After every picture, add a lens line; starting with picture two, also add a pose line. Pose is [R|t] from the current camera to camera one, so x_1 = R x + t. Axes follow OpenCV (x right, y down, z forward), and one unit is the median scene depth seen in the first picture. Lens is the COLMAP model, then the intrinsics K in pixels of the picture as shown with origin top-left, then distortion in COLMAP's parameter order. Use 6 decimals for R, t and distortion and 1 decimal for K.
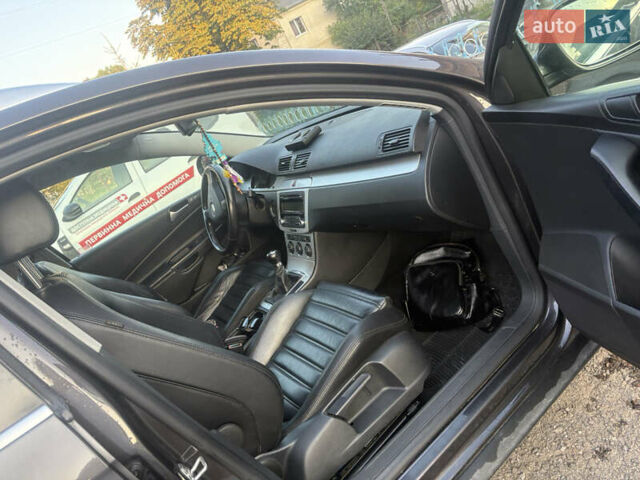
lens RADIAL K [[481.7, 0, 314.8], [0, 481.7, 241.6], [0, 0, 1]] dist [-0.007077, -0.005298]
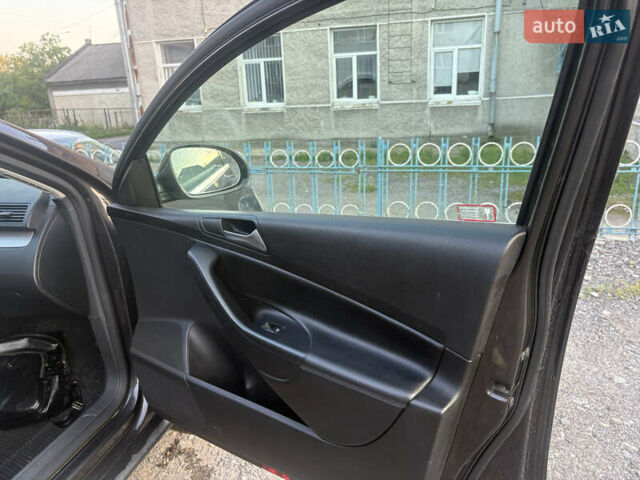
lens RADIAL K [[481.7, 0, 319.0], [0, 481.7, 239.6], [0, 0, 1]] dist [-0.007077, -0.005298]
pose [[0.667953, 0.232656, 0.706901, -0.085638], [-0.047407, 0.961250, -0.271573, 0.075808], [-0.742692, 0.147886, 0.653099, -0.095863]]
